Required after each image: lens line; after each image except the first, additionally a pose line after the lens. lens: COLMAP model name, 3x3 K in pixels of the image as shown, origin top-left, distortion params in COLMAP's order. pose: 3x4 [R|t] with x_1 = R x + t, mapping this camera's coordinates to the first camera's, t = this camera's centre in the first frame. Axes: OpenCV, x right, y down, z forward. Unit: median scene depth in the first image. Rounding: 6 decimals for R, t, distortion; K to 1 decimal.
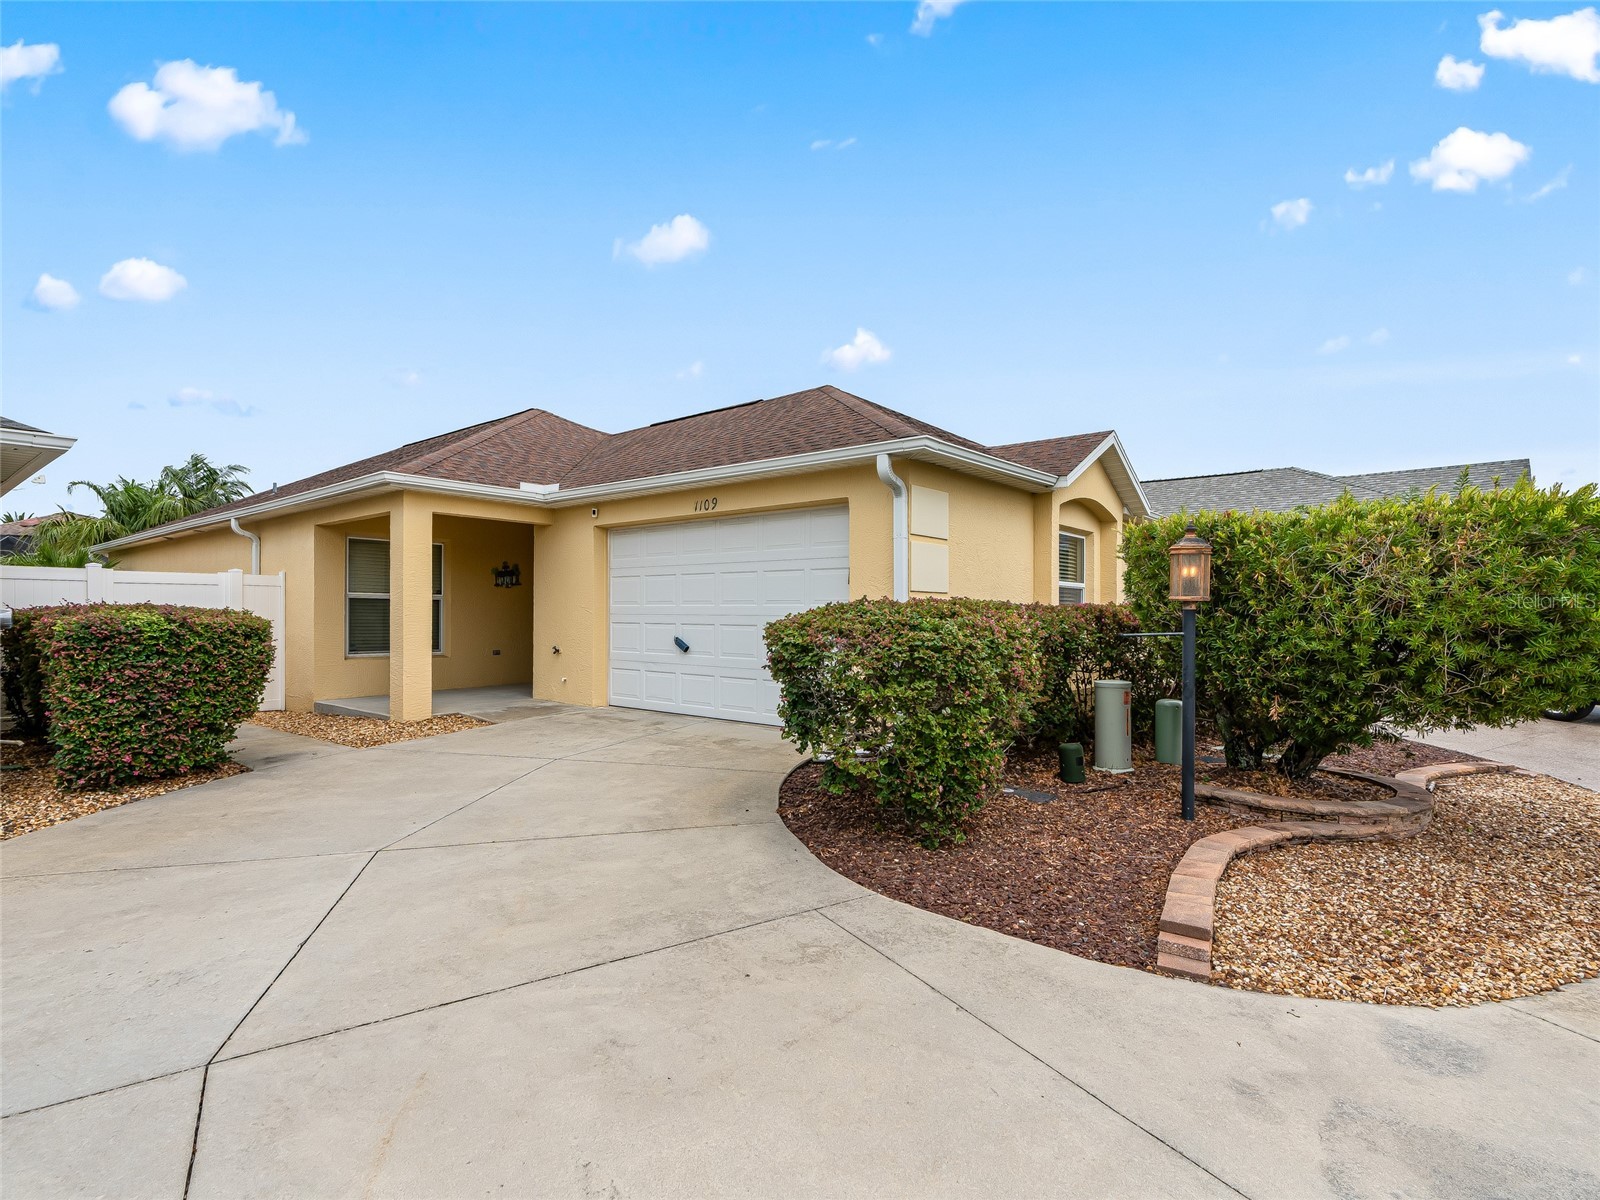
lens RADIAL K [[813.8, 0, 797.3], [0, 813.8, 600.9], [0, 0, 1]] dist [-0.016415, 0.010574]
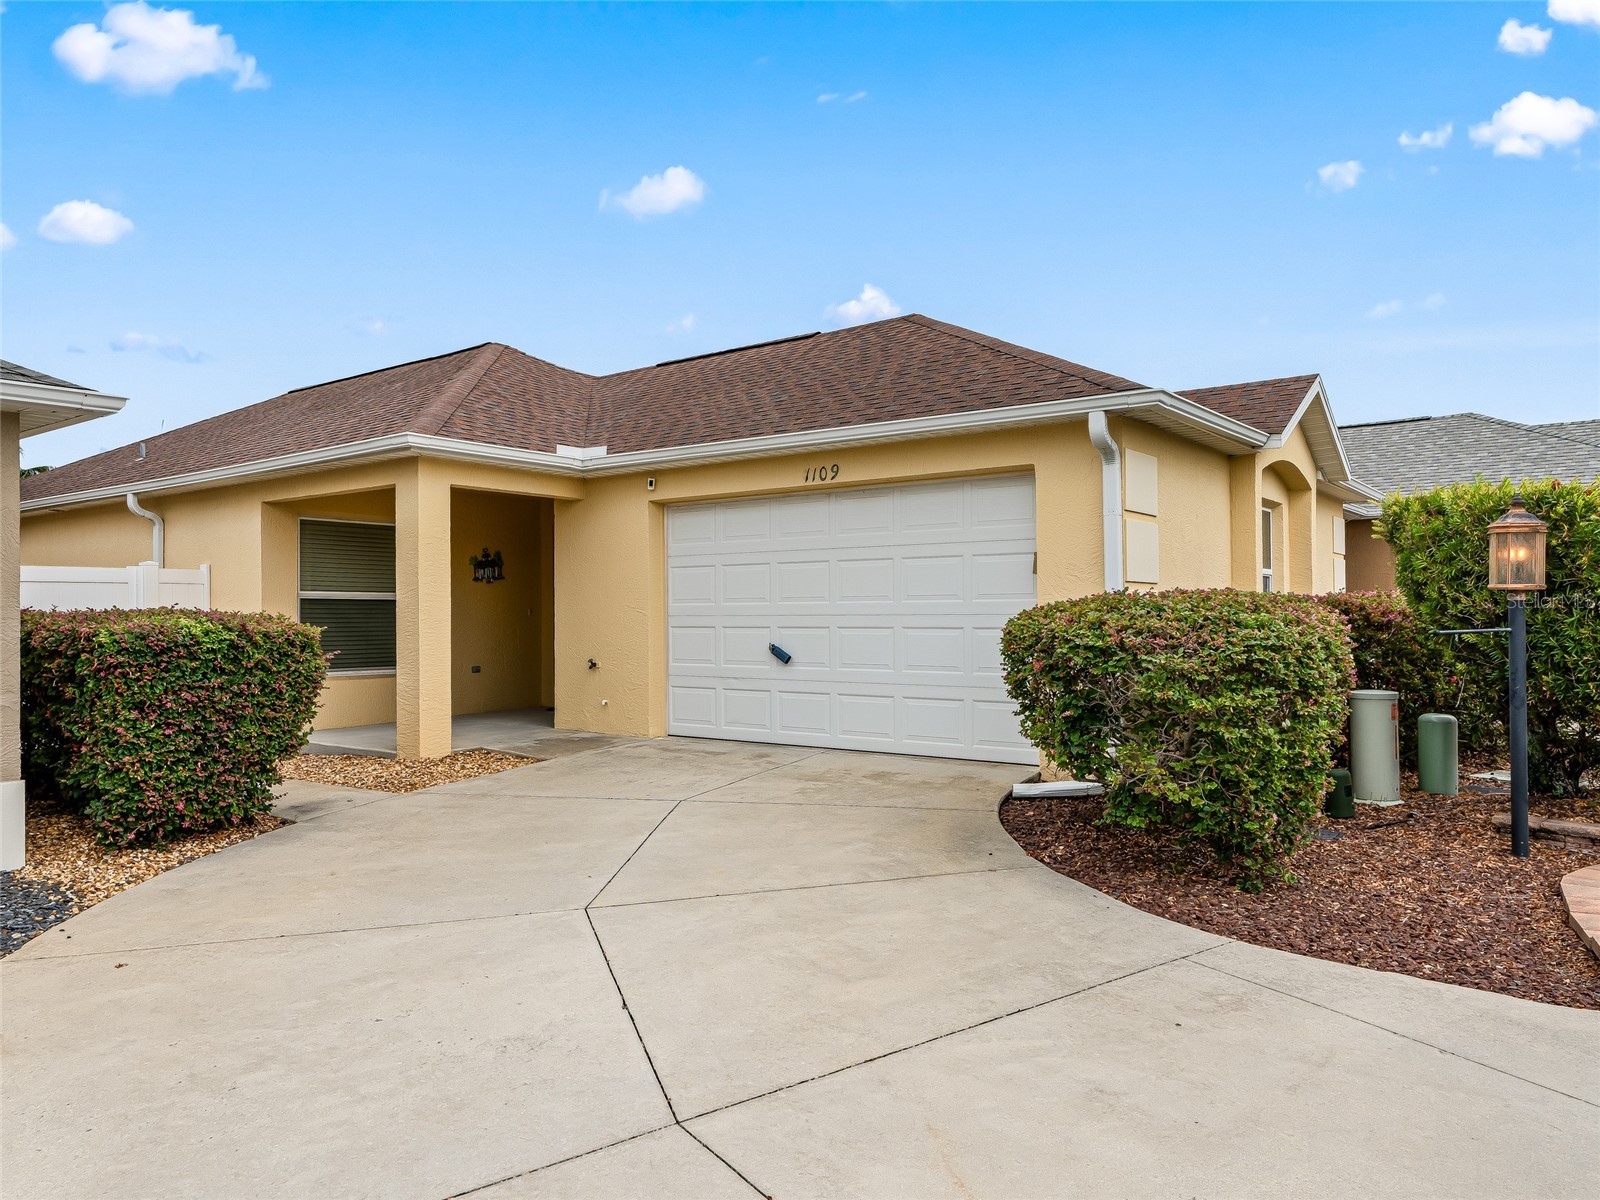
lens RADIAL K [[1113.6, 0, 799.4], [0, 1113.6, 580.8], [0, 0, 1]] dist [0.001314, -0.000164]
pose [[0.999343, -0.010160, 0.034784, -0.259515], [0.010665, 0.999840, -0.014355, -0.000335], [-0.034633, 0.014717, 0.999292, -0.095457]]
